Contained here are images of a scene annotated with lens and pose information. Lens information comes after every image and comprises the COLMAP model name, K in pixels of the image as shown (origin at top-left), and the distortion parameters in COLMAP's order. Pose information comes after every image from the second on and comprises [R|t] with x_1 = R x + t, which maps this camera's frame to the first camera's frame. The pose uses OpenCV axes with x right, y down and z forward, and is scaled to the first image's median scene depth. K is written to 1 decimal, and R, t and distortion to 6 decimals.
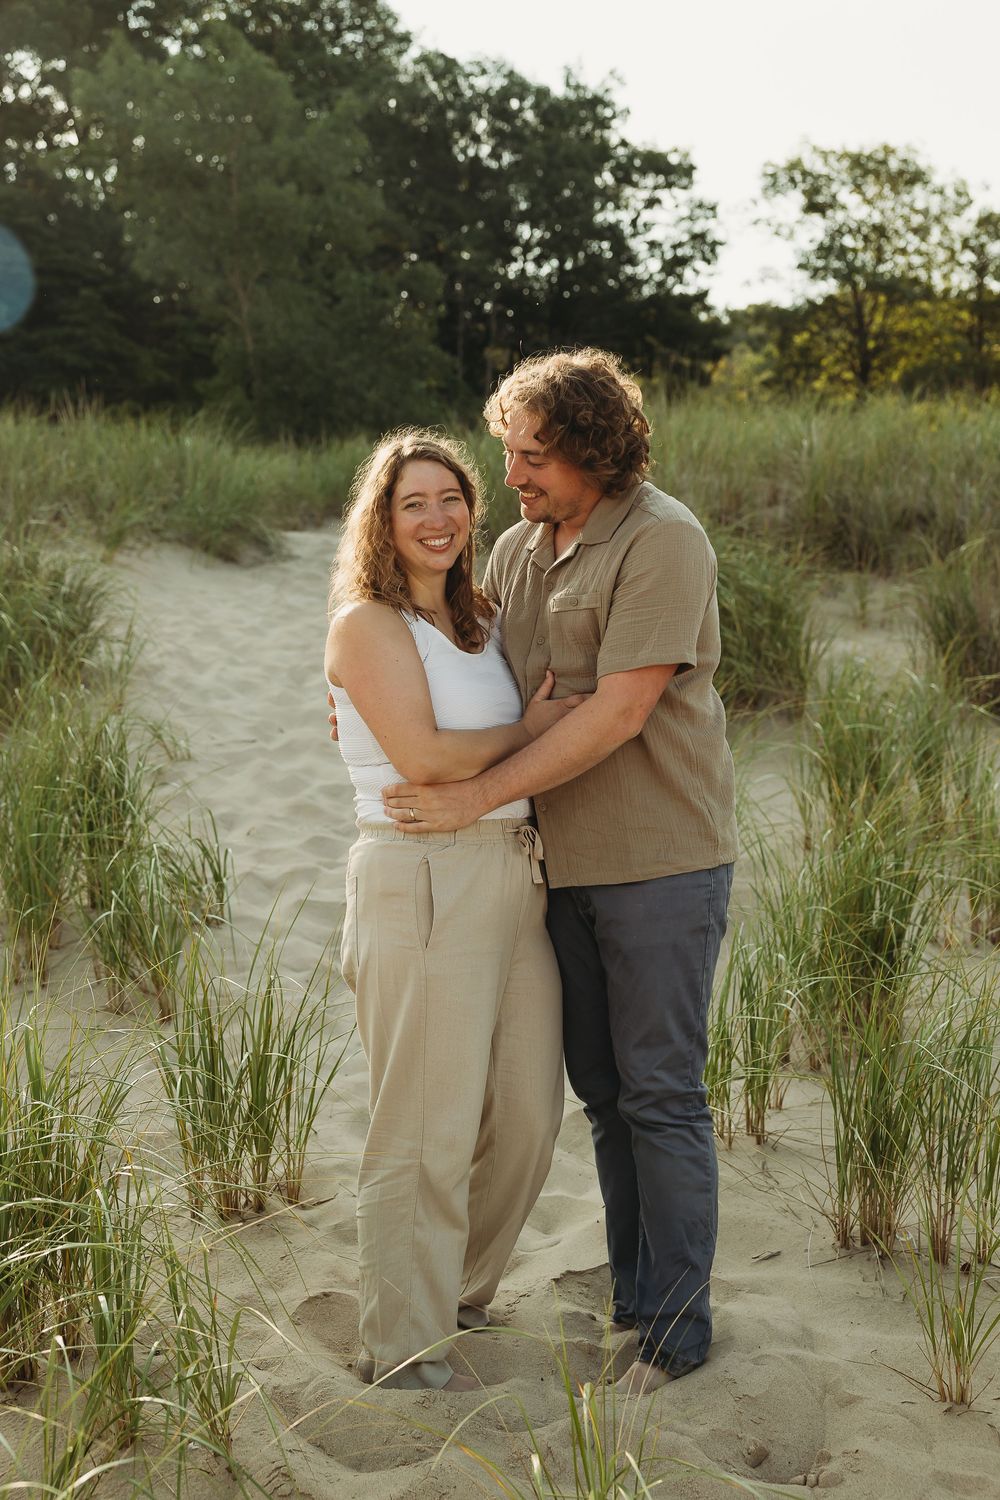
lens RADIAL K [[1970.9, 0, 505.3], [0, 1970.9, 755.9], [0, 0, 1]] dist [0.000747, 0.000000]
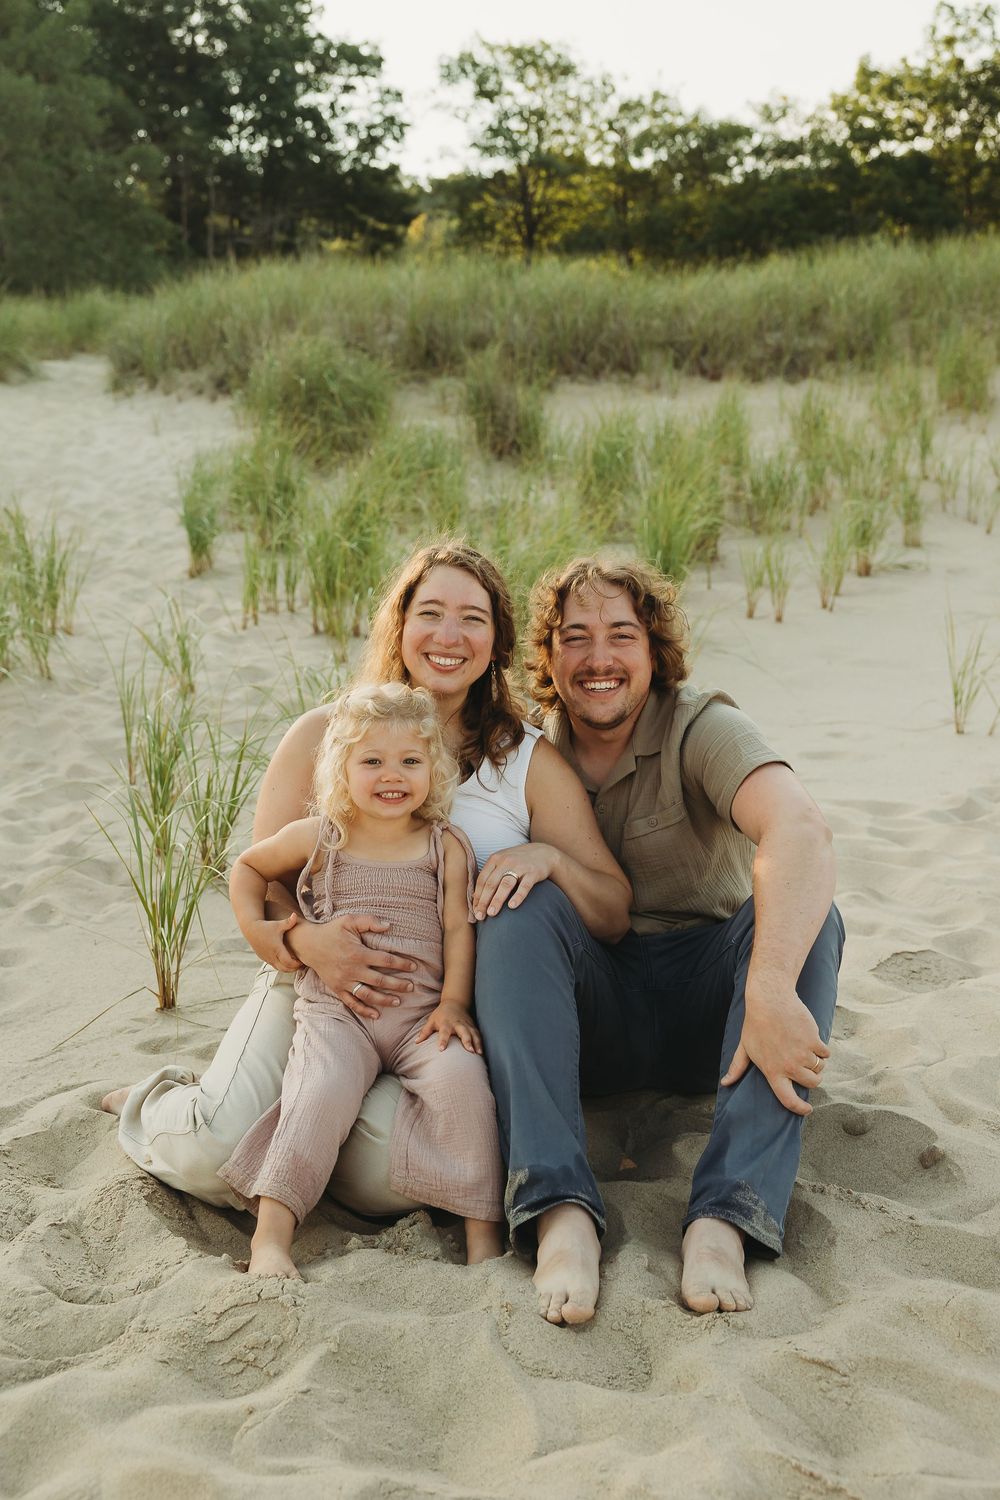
lens RADIAL K [[1775.9, 0, 519.9], [0, 1775.9, 708.5], [0, 0, 1]] dist [0.006584, 0.000000]
pose [[0.988488, -0.041640, 0.145456, 0.007492], [0.031613, 0.997005, 0.070583, 0.014541], [-0.147959, -0.065172, 0.986844, -0.079273]]
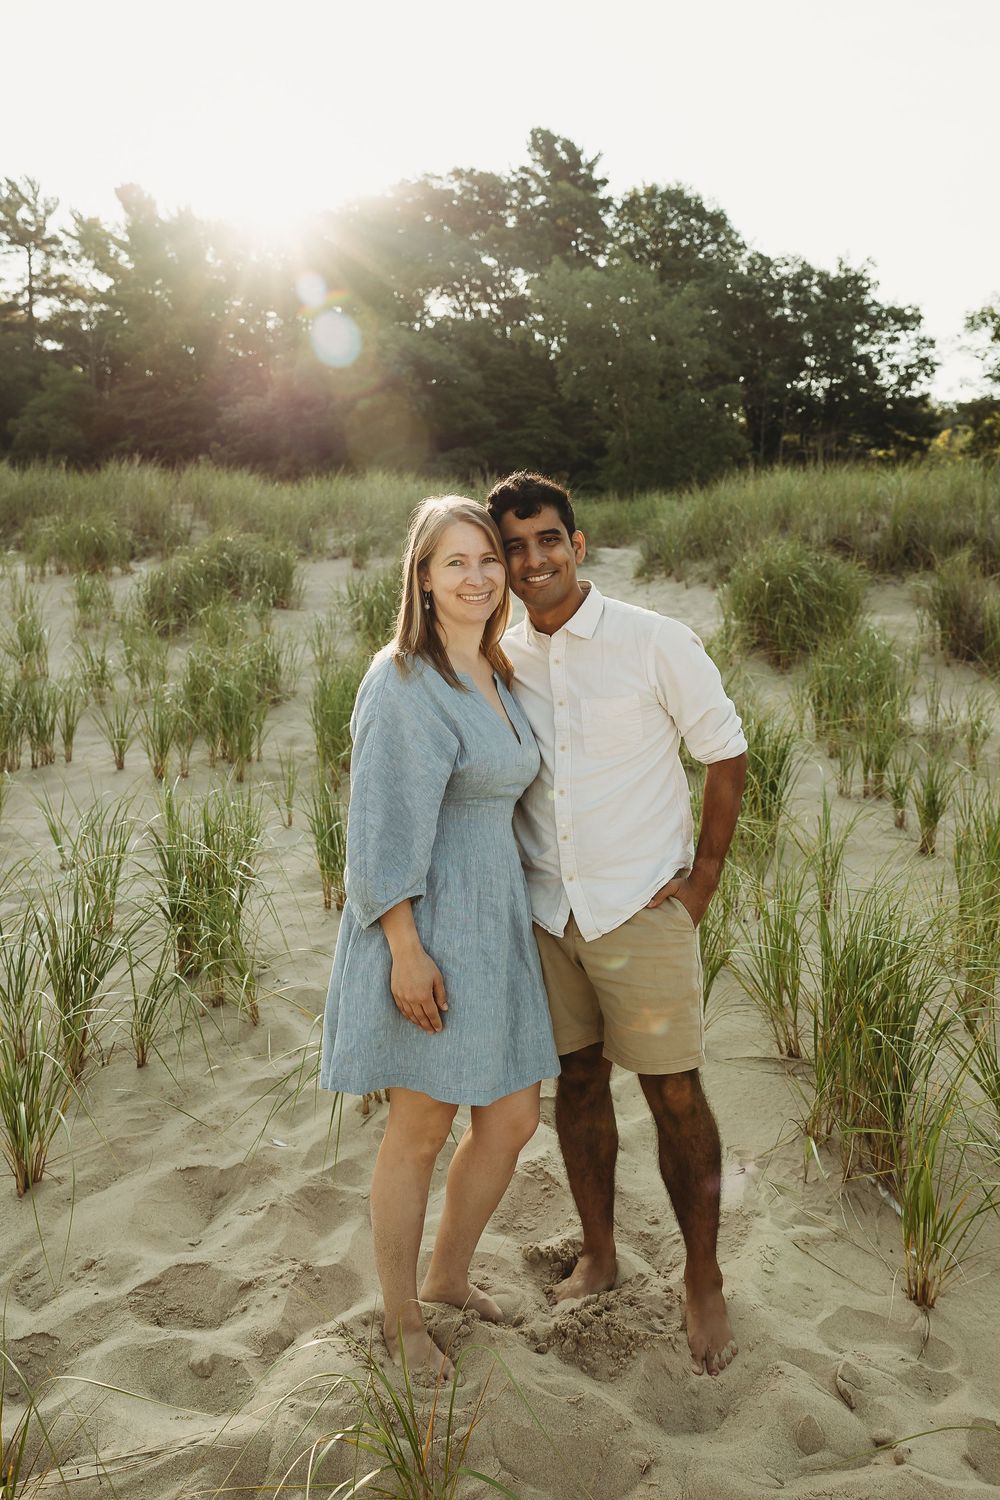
lens RADIAL K [[1170.6, 0, 515.0], [0, 1170.6, 703.8], [0, 0, 1]] dist [0.012170, 0.008027]
pose [[0.968501, 0.030650, -0.247117, 0.022913], [-0.025540, 0.999389, 0.023860, 0.000042], [0.247697, -0.016797, 0.968692, -0.005155]]
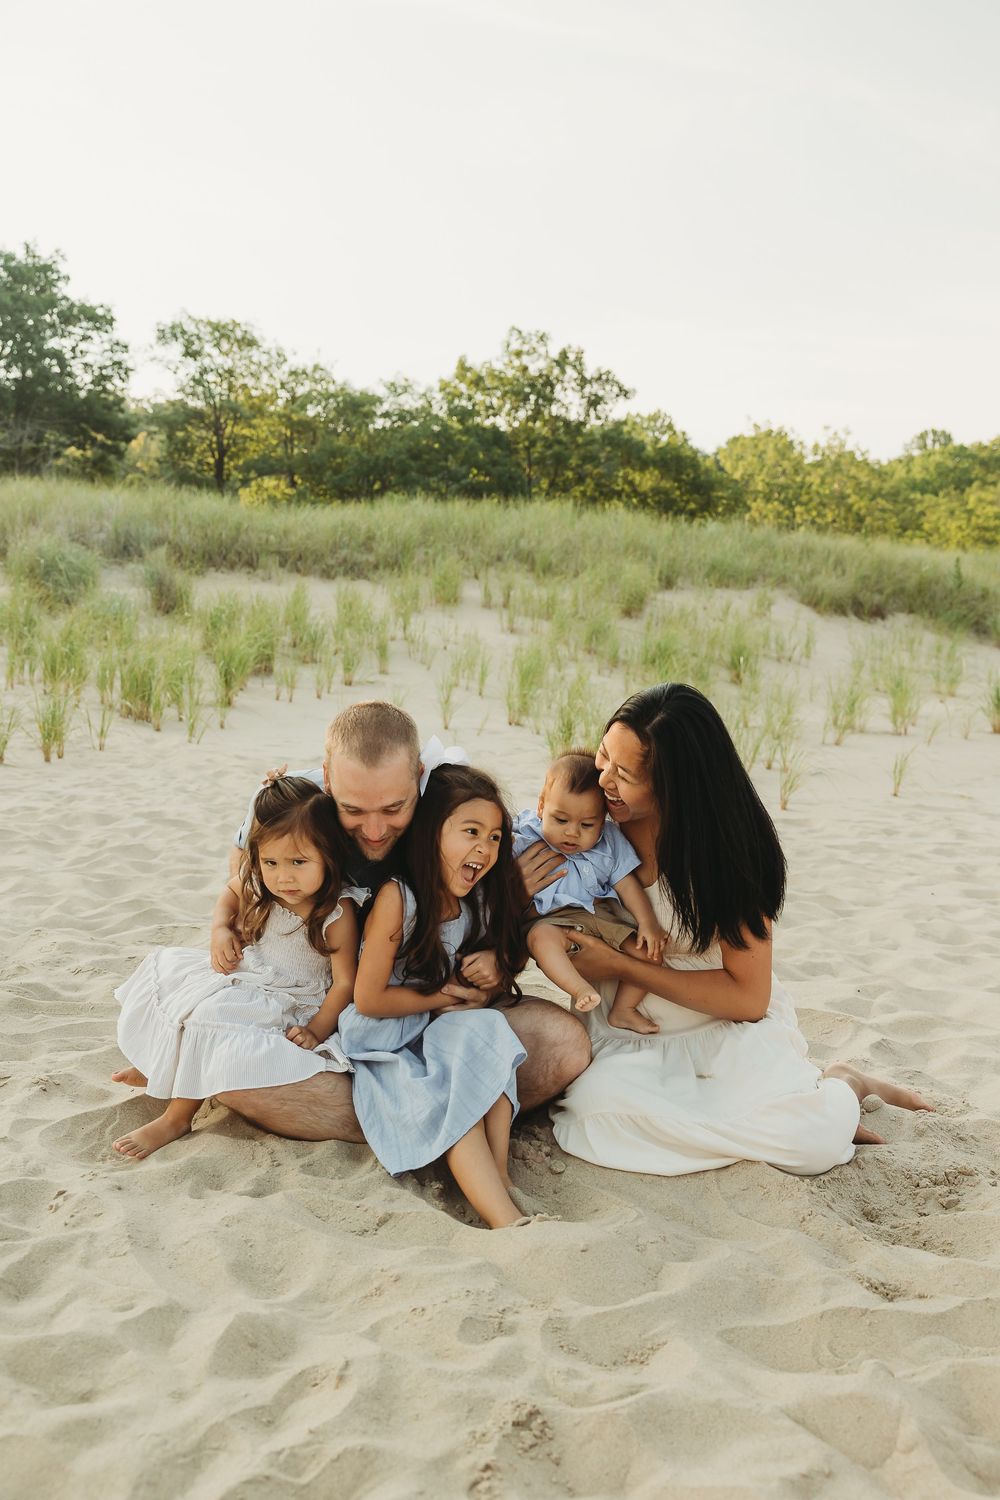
lens RADIAL K [[1379.5, 0, 525.8], [0, 1379.5, 780.5], [0, 0, 1]] dist [0.013966, 0.000000]
pose [[0.932852, -0.002442, 0.360251, 0.004350], [-0.013011, 0.999096, 0.040462, 0.022360], [-0.360024, -0.042432, 0.931977, -0.171972]]
